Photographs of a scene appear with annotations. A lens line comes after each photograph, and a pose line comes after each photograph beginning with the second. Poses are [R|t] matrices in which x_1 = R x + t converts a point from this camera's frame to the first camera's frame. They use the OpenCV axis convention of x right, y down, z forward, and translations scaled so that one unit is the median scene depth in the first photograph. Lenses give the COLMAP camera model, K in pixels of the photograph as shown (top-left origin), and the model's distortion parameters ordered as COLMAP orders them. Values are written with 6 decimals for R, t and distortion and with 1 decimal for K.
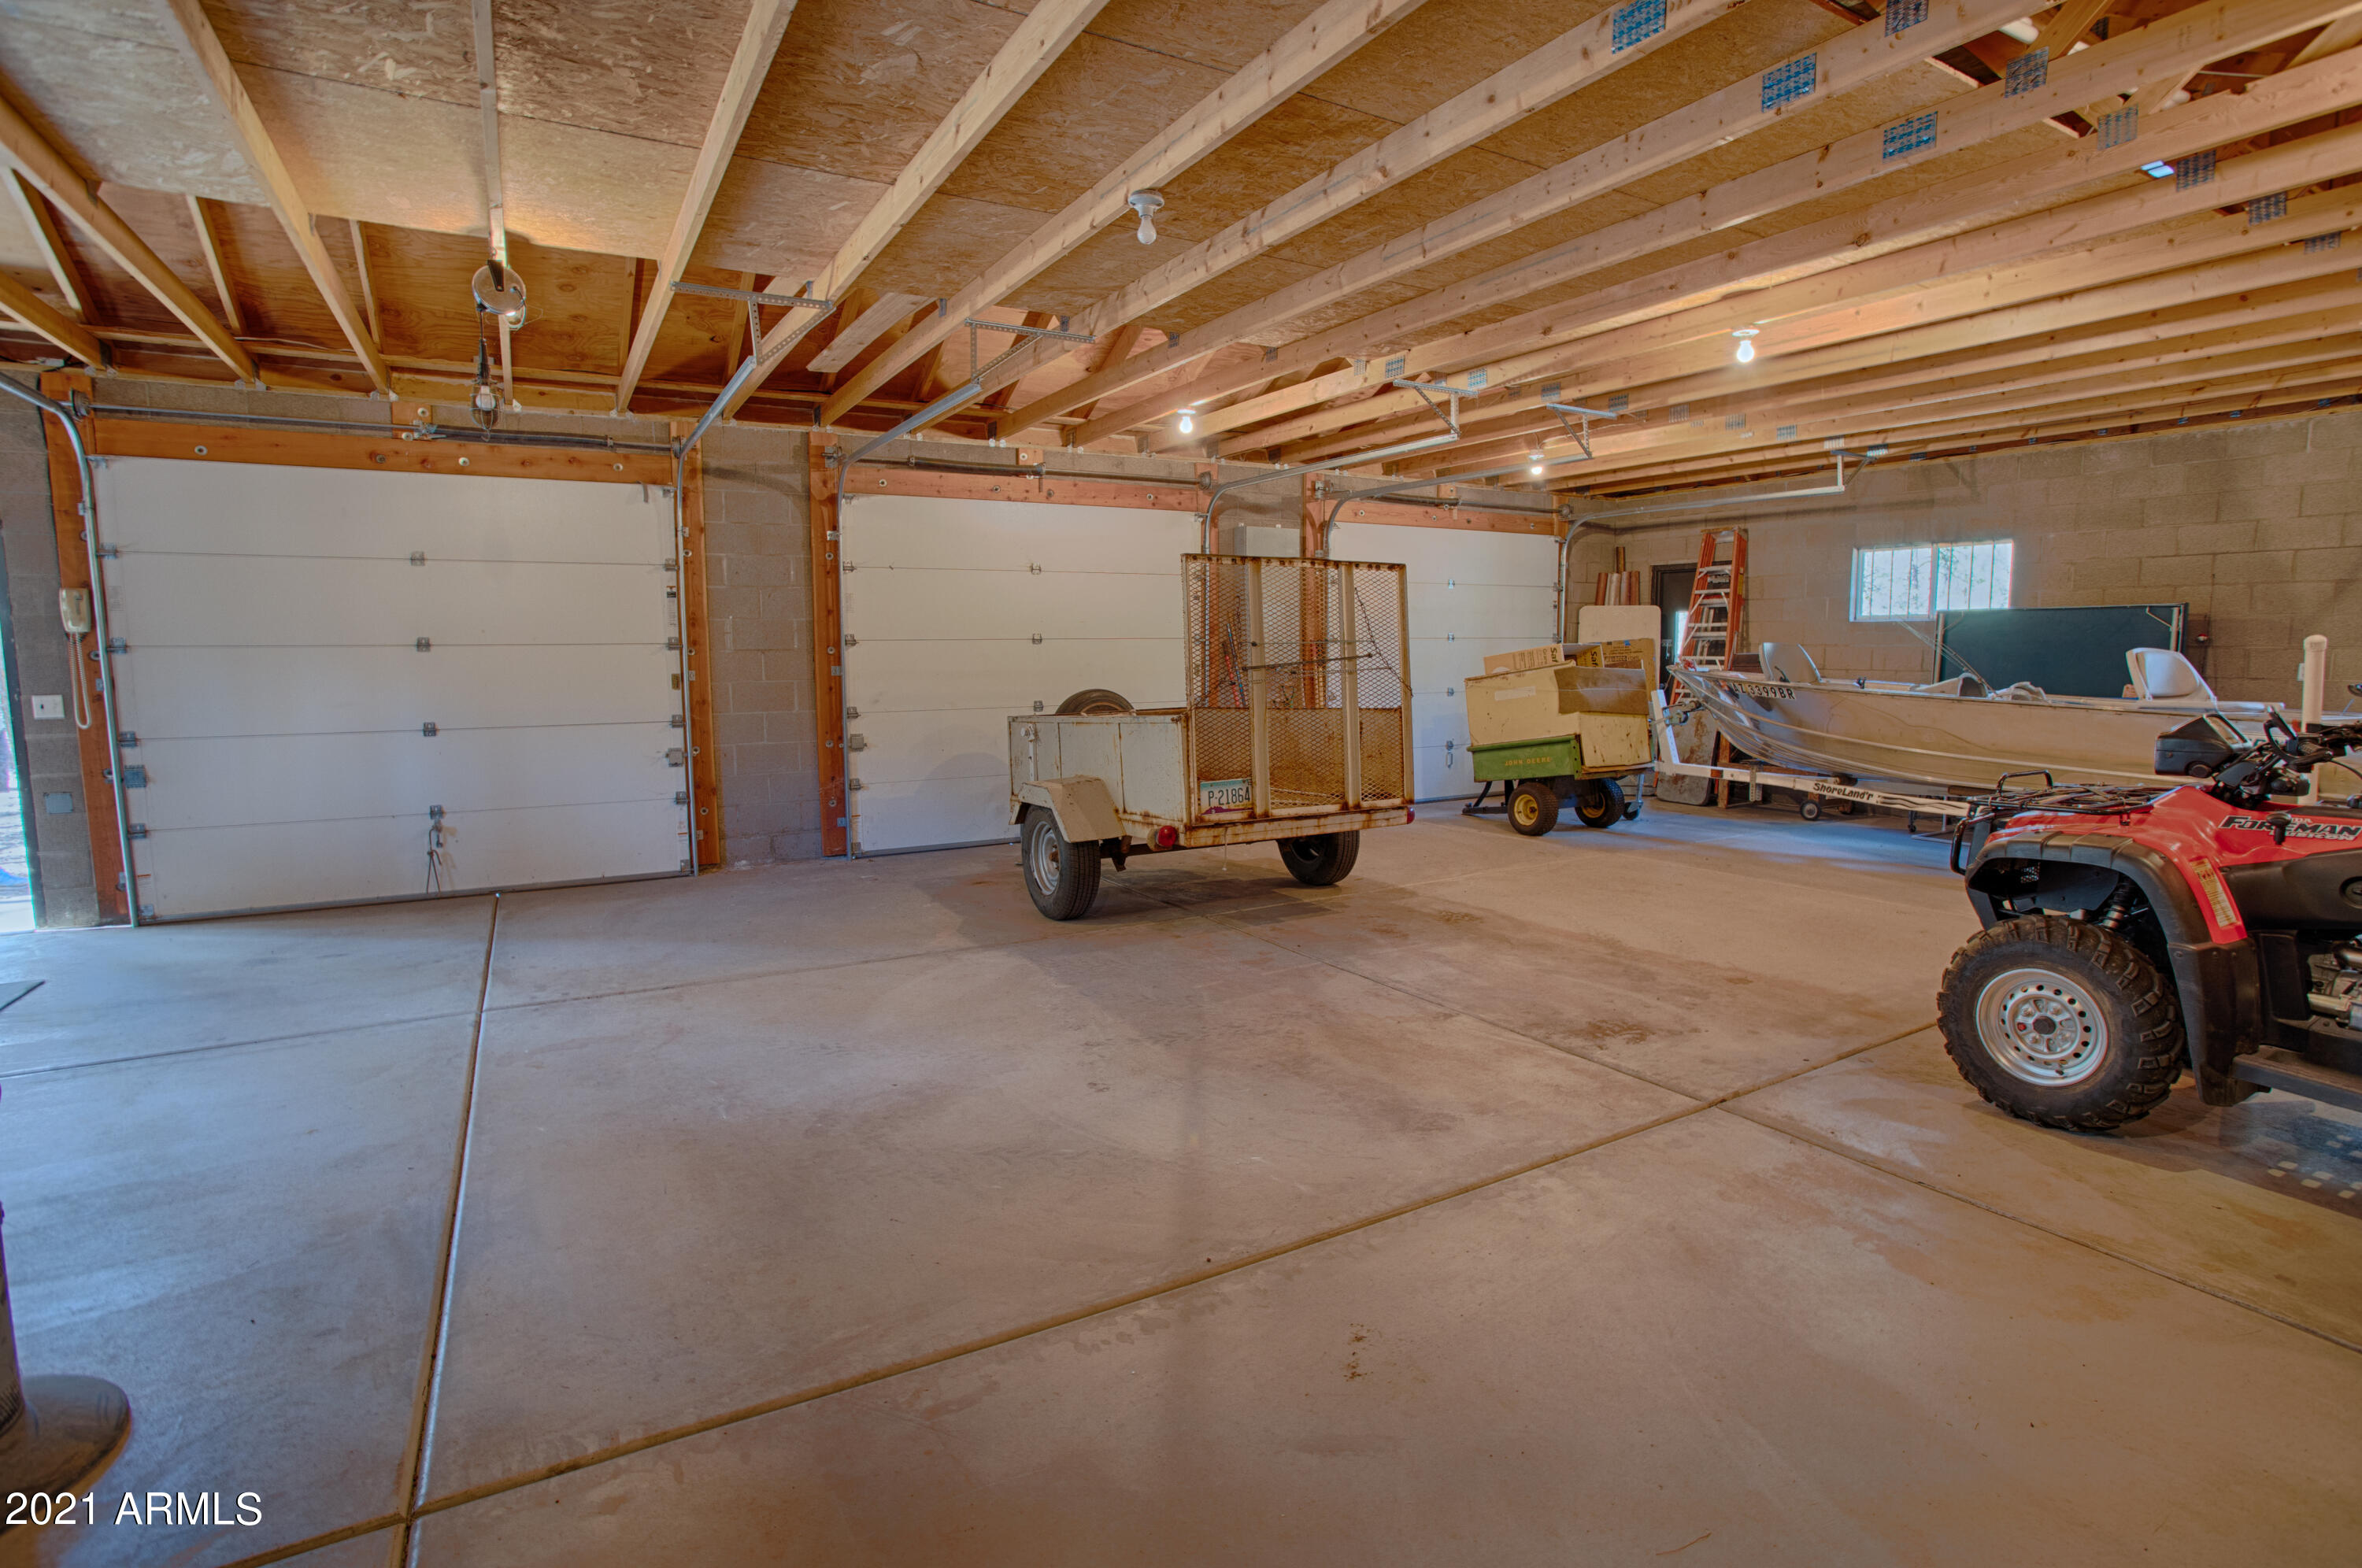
lens RADIAL K [[1141.2, 0, 1186.3], [0, 1141.2, 777.2], [0, 0, 1]] dist [-0.043887, 0.013274]
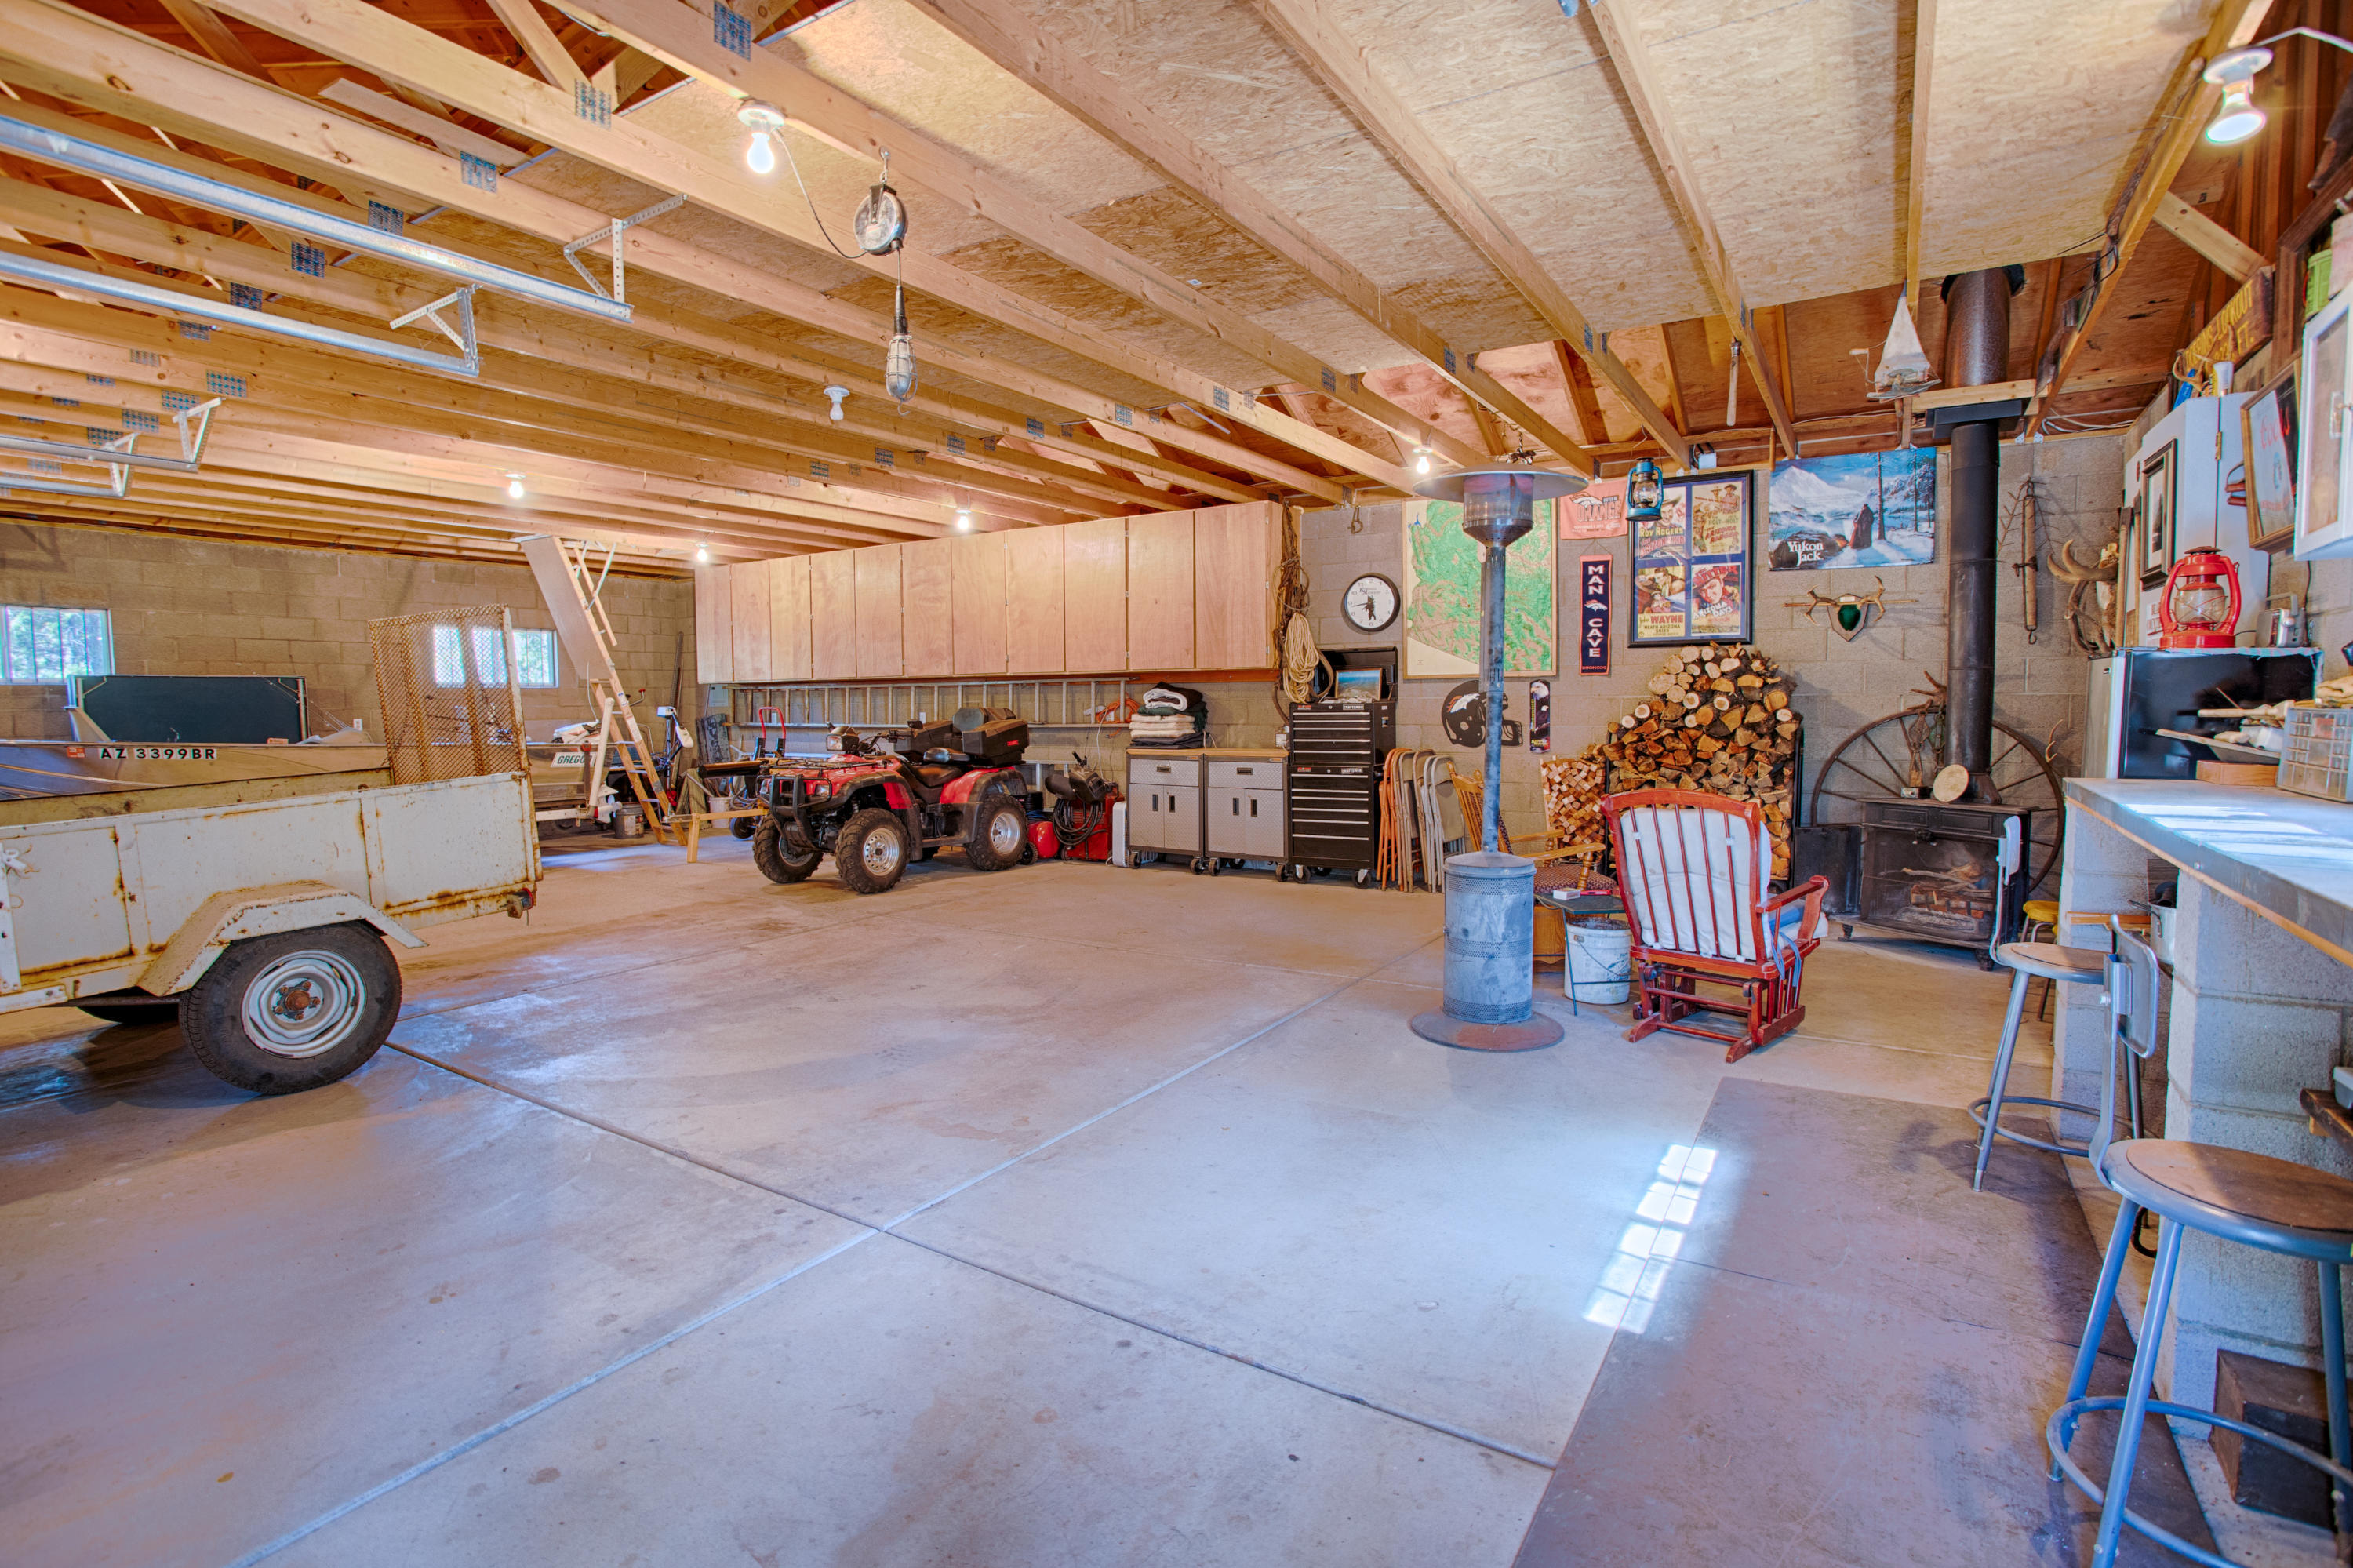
lens RADIAL K [[1137.1, 0, 1176.4], [0, 1137.1, 784.6], [0, 0, 1]] dist [-0.043887, 0.013274]
pose [[-0.461387, -0.052630, 0.885637, -0.748716], [0.115084, 0.986255, 0.118564, -0.060051], [-0.879703, 0.156626, -0.448988, 0.650006]]
